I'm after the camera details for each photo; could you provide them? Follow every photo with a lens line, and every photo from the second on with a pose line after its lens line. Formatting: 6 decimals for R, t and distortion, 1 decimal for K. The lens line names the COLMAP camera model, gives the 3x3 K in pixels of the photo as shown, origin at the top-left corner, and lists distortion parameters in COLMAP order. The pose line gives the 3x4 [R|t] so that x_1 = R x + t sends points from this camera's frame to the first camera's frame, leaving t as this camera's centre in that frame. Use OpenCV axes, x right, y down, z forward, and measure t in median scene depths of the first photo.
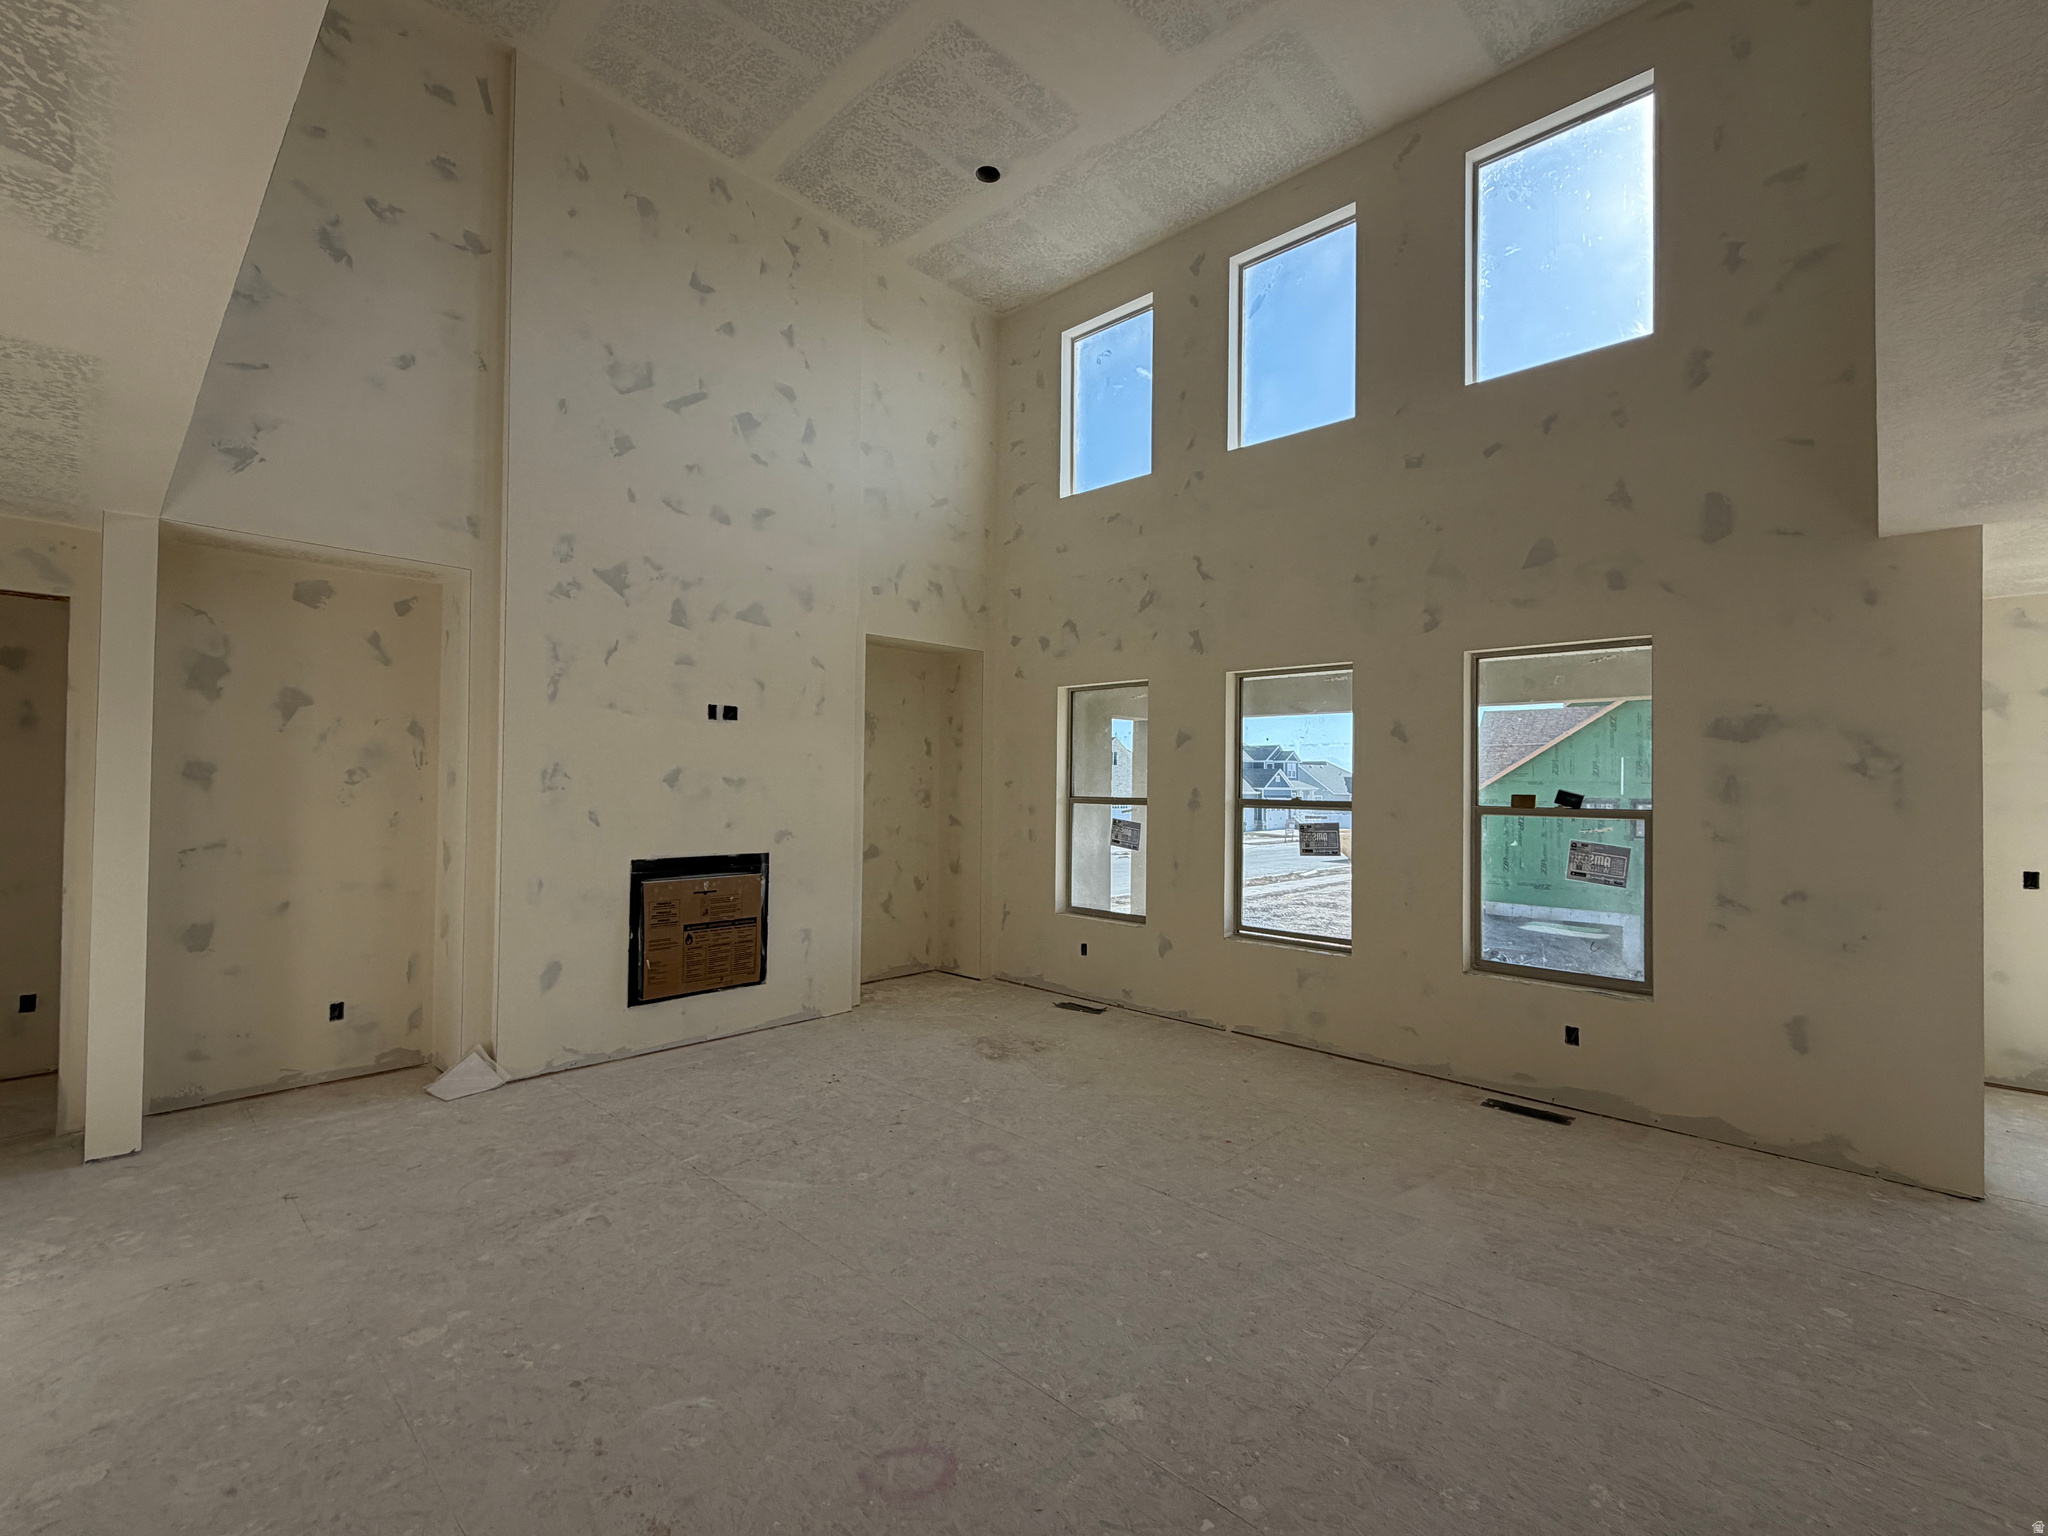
lens RADIAL K [[909.4, 0, 1024.0], [0, 909.4, 768.0], [0, 0, 1]] dist [0.001499, -0.000293]
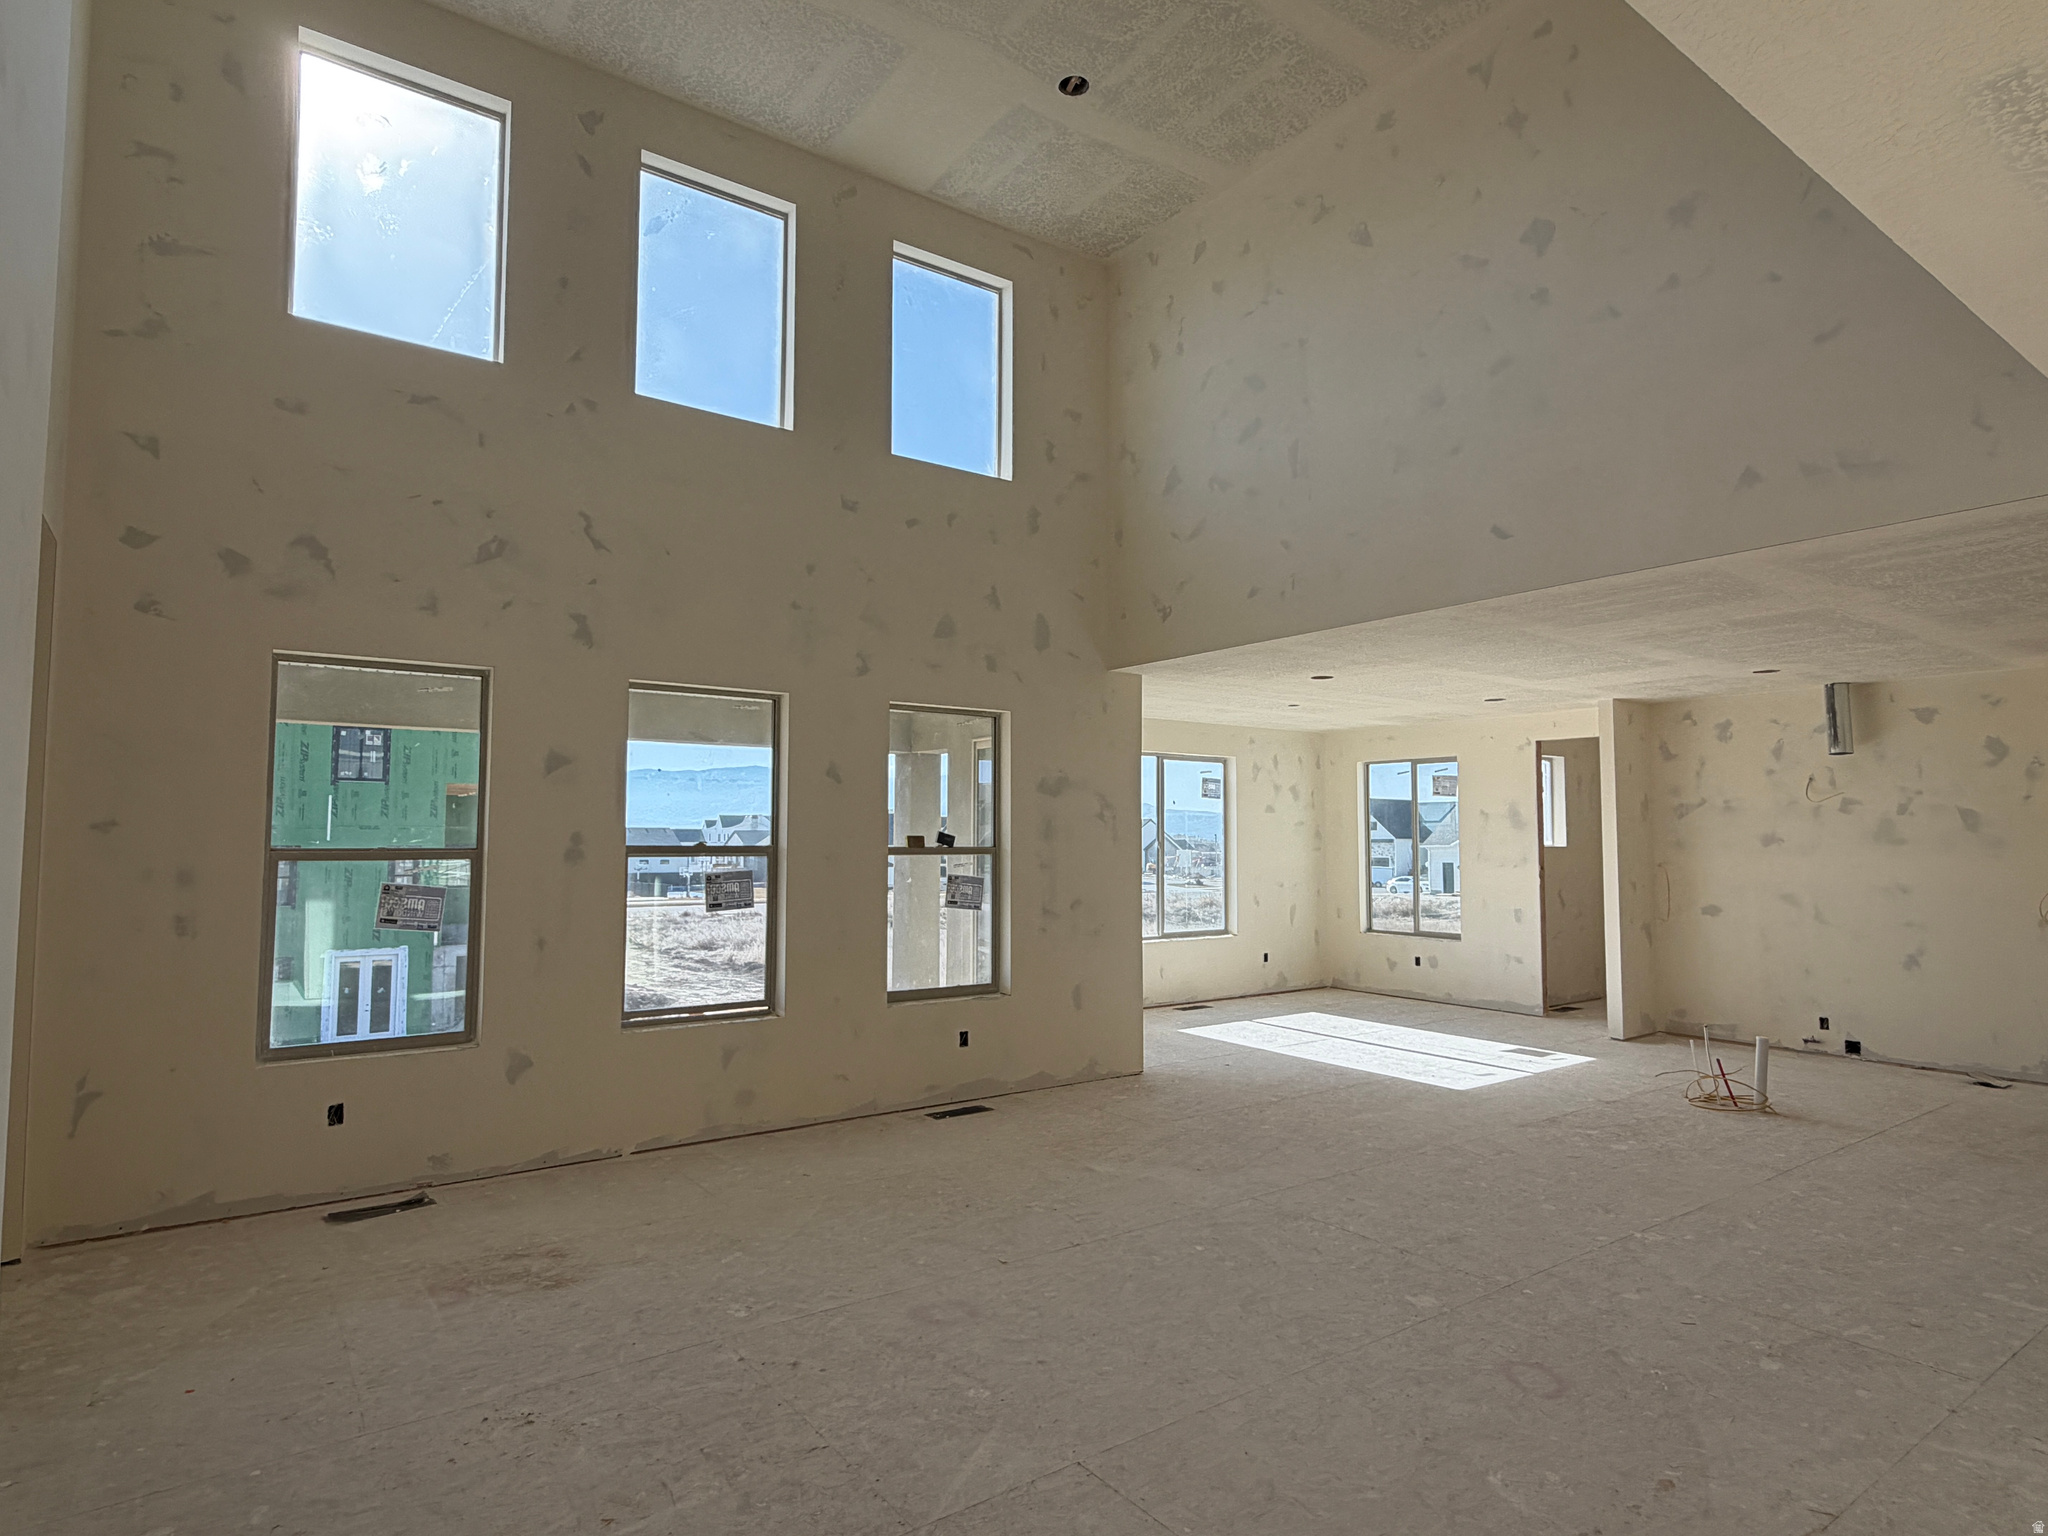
lens RADIAL K [[1132.7, 0, 1024.0], [0, 1132.7, 768.0], [0, 0, 1]] dist [0.001379, 0.001117]
pose [[0.175126, 0.050183, 0.983266, -0.778685], [-0.017907, 0.998697, -0.047781, 0.009901], [-0.984383, -0.009240, 0.175797, 0.609220]]
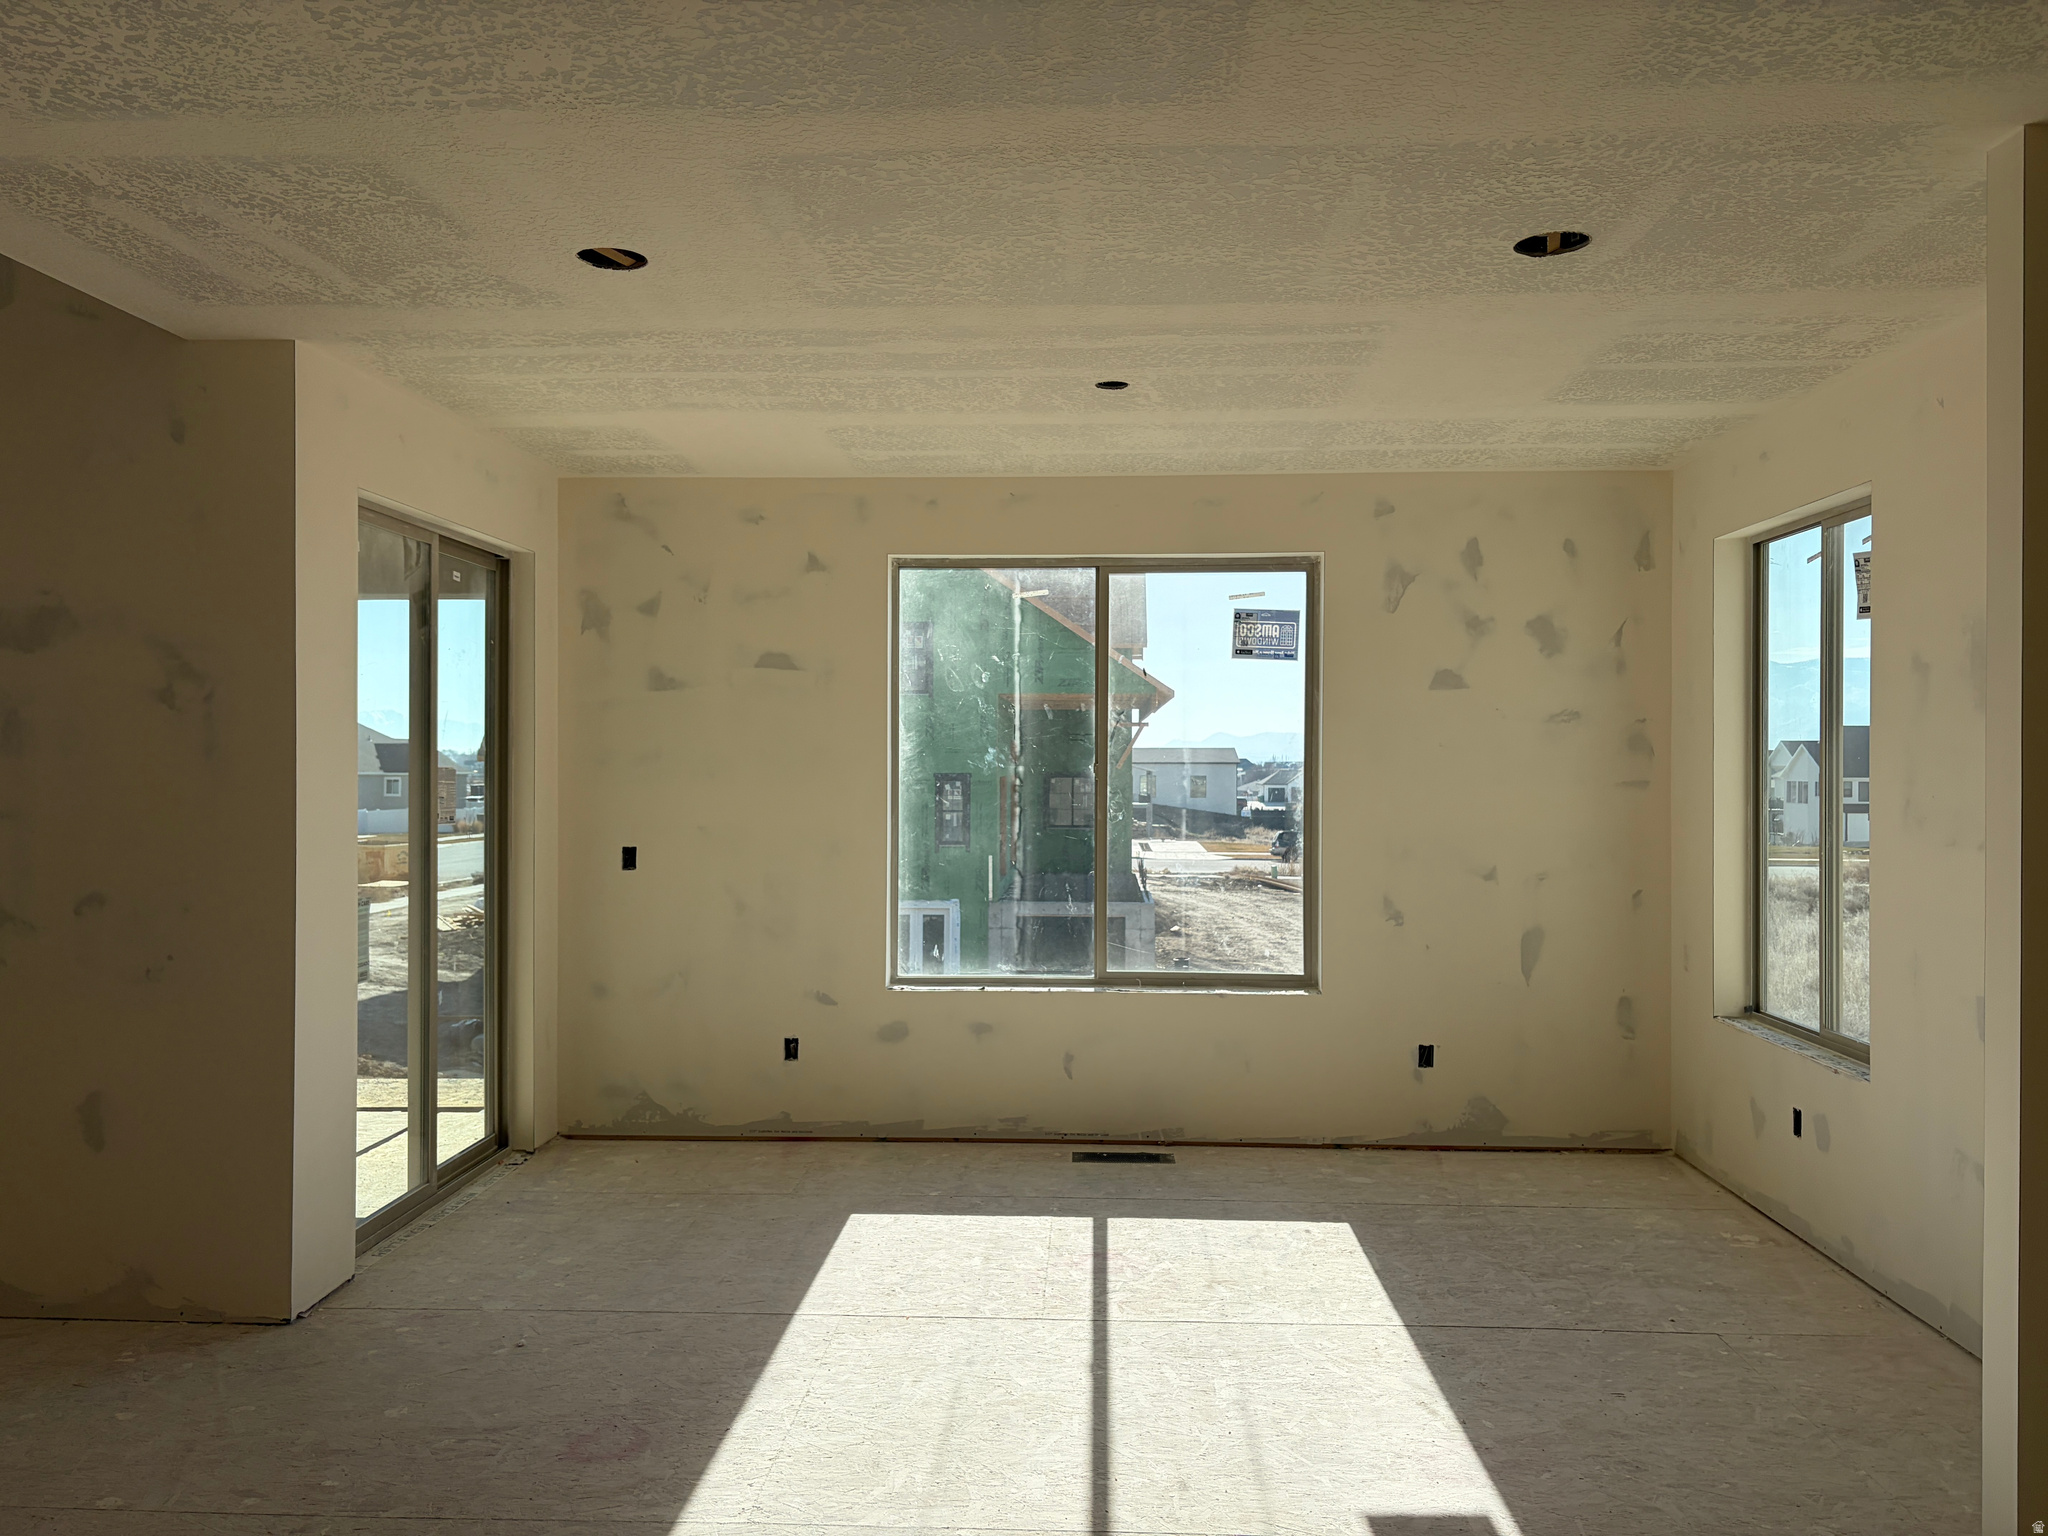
lens RADIAL K [[1547.5, 0, 1024.0], [0, 1547.5, 768.0], [0, 0, 1]] dist [0.052761, -0.070550]
pose [[0.752426, -0.011645, 0.658574, 0.498649], [-0.005326, 0.999703, 0.023763, 0.016665], [-0.658655, -0.021388, 0.752141, -0.179029]]
